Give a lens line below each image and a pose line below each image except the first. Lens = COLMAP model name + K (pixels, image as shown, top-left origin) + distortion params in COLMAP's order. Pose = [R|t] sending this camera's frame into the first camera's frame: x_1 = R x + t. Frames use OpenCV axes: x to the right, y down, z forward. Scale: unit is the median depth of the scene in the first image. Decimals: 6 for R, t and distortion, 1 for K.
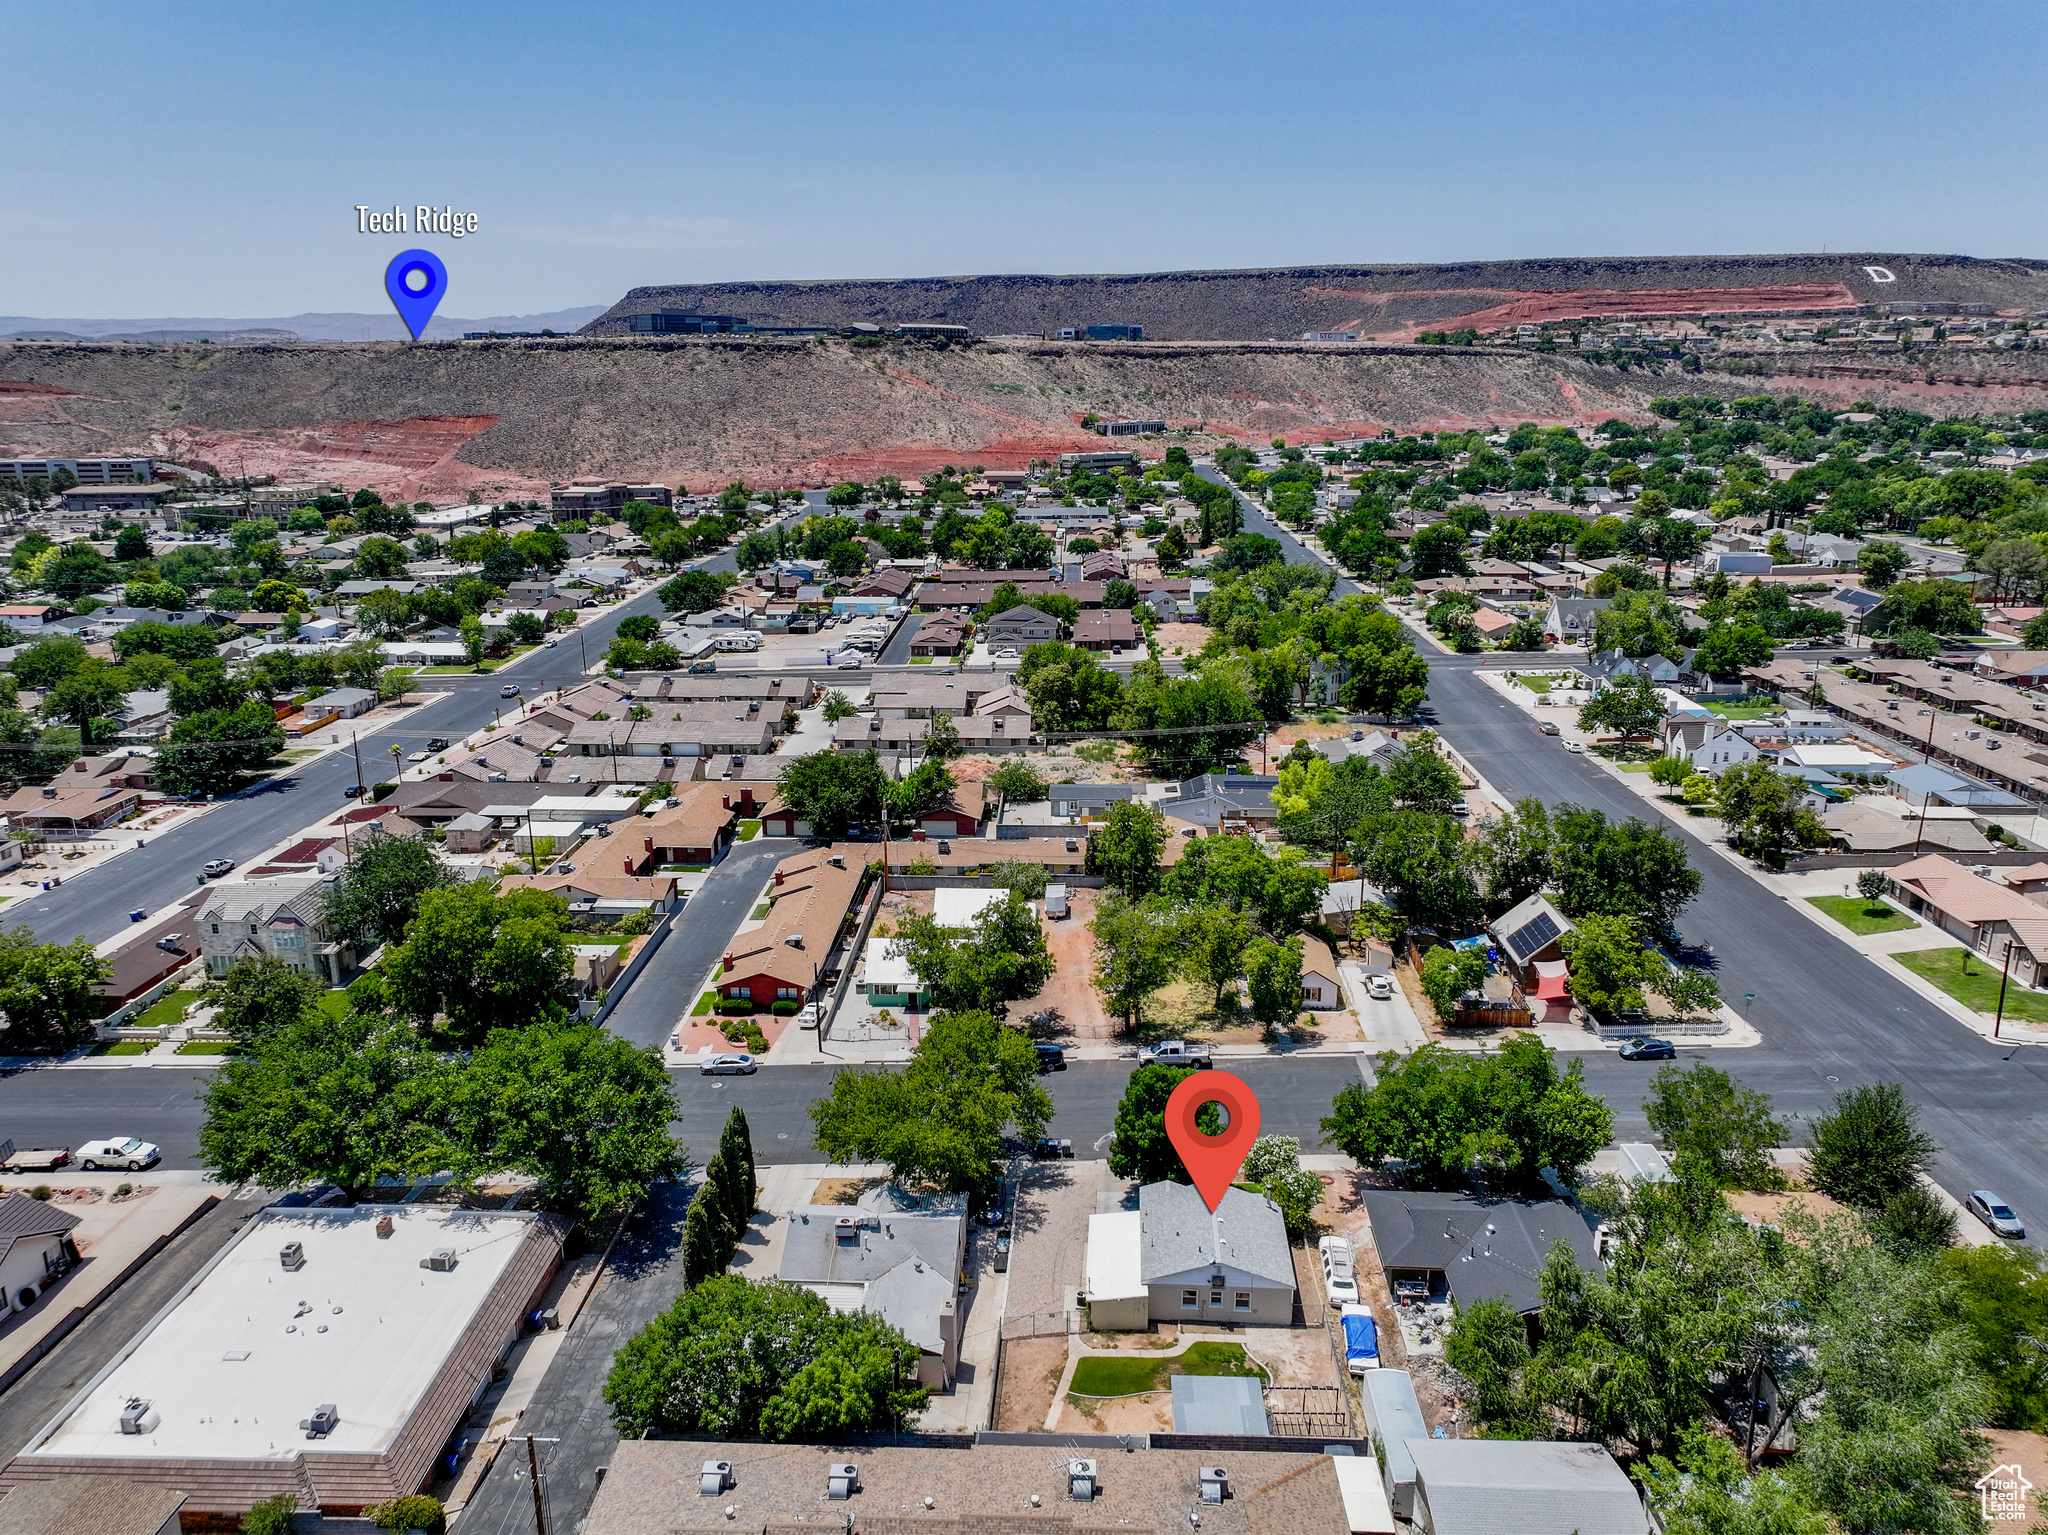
lens RADIAL K [[1436.4, 0, 1026.8], [0, 1436.4, 776.6], [0, 0, 1]] dist [0.004441, 0.016990]
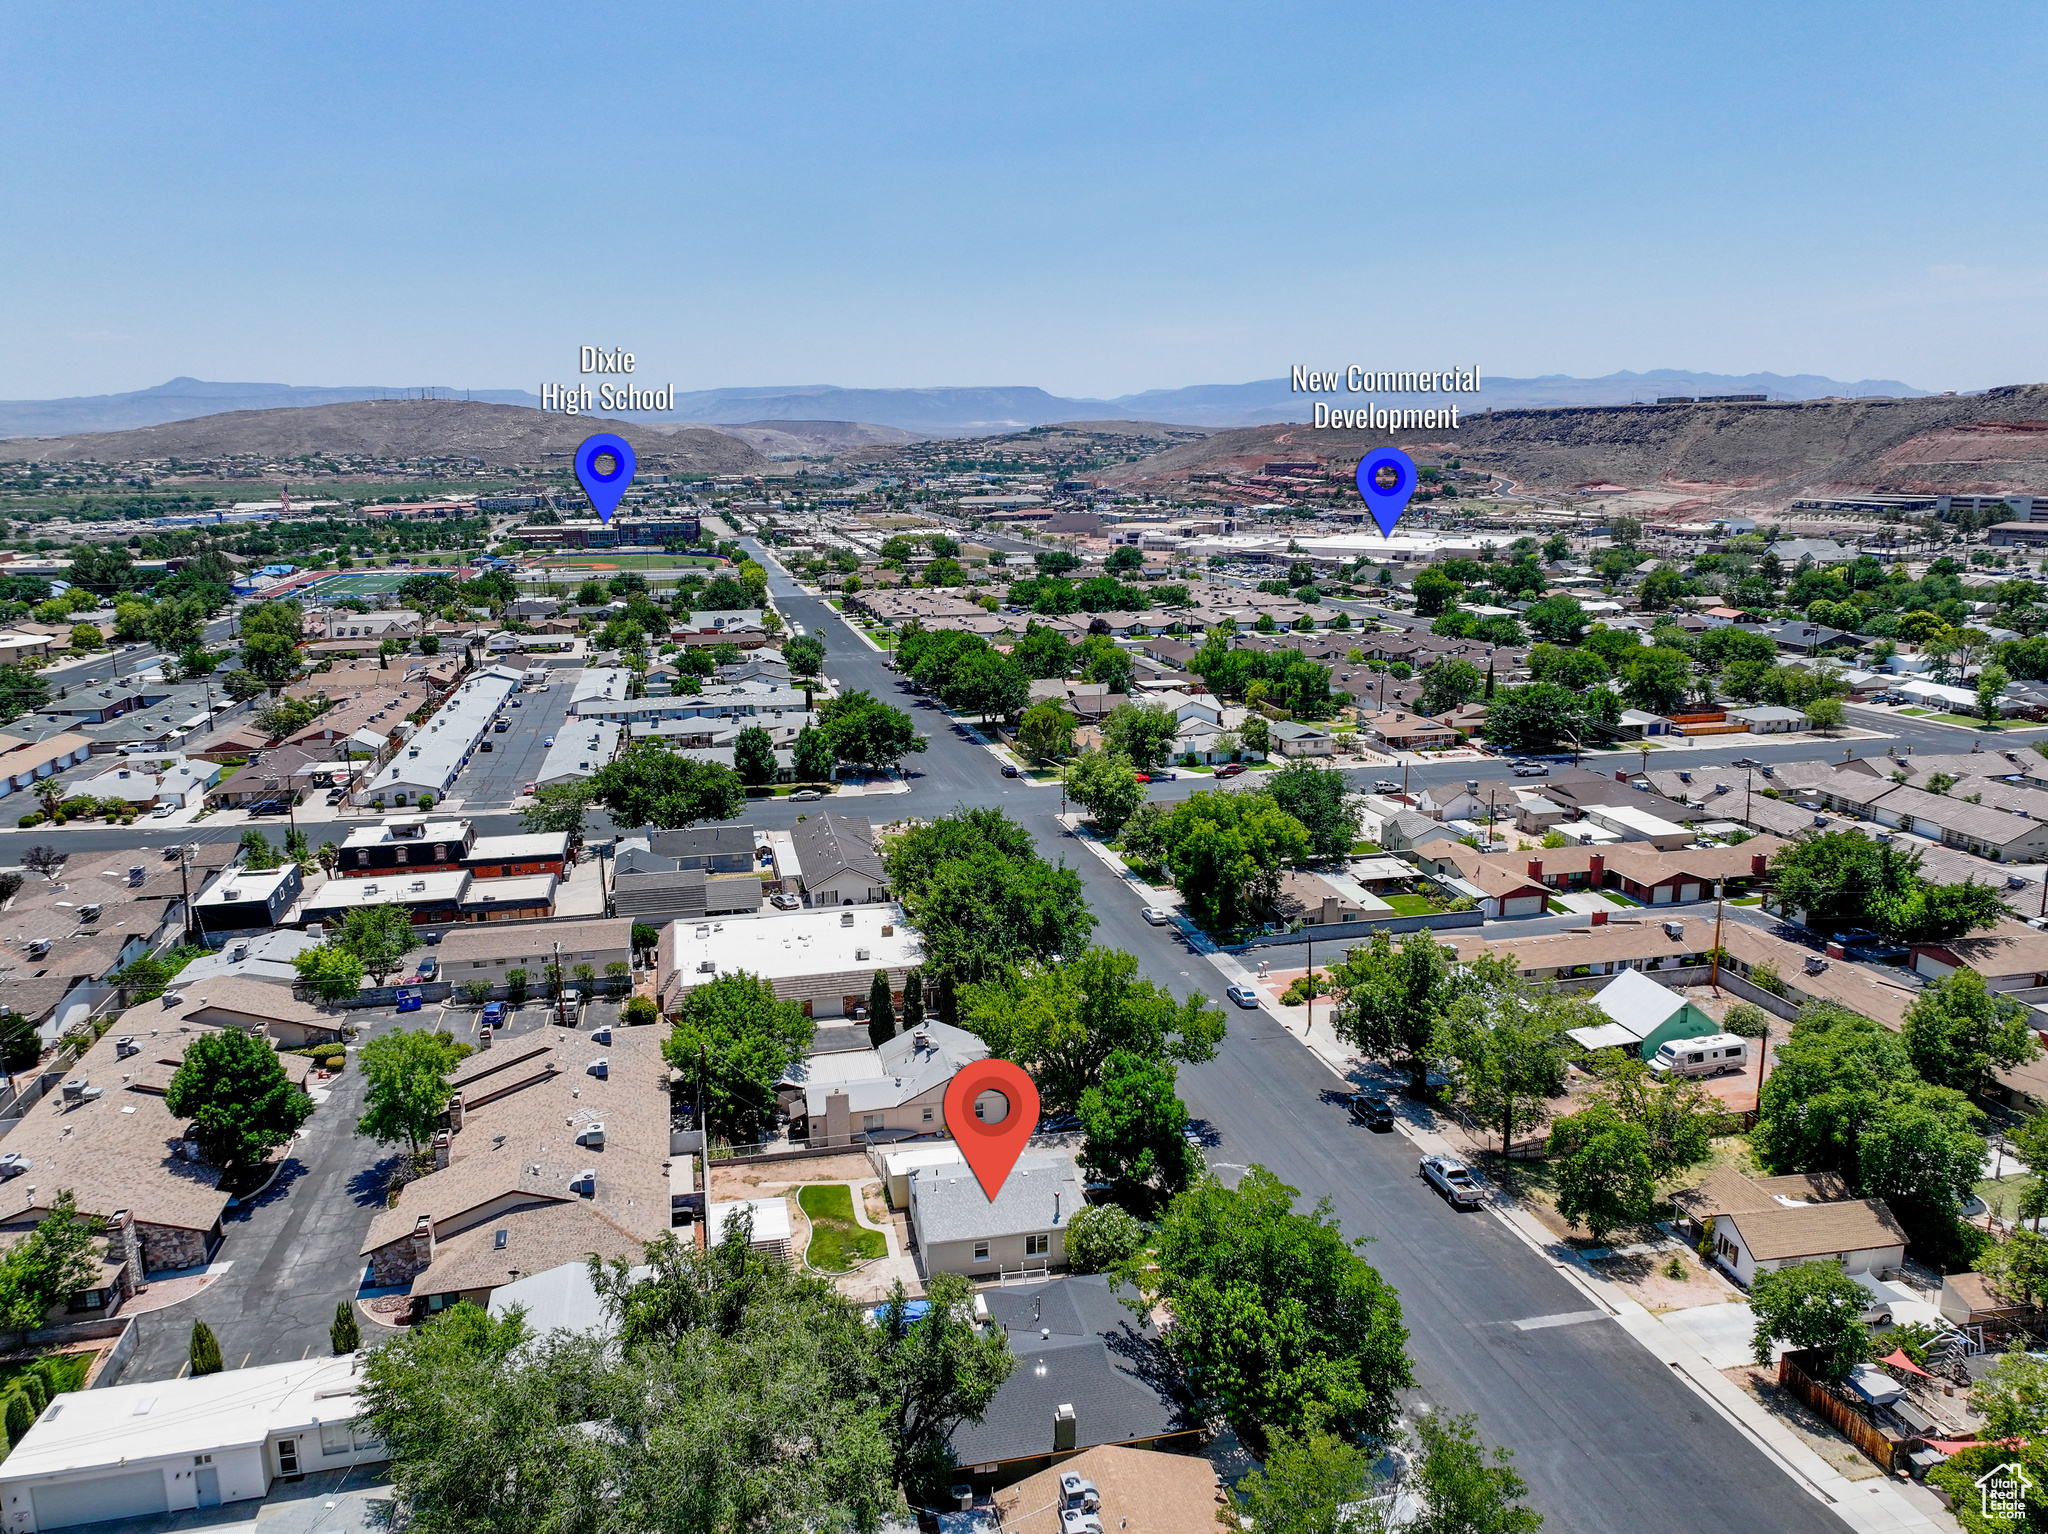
lens RADIAL K [[1436.4, 0, 1026.8], [0, 1436.4, 776.1], [0, 0, 1]] dist [0.004441, 0.016990]
pose [[0.251314, 0.215647, -0.943577, 0.585725], [-0.246357, 0.957010, 0.153102, -0.066955], [0.936029, 0.193980, 0.293636, 0.388982]]
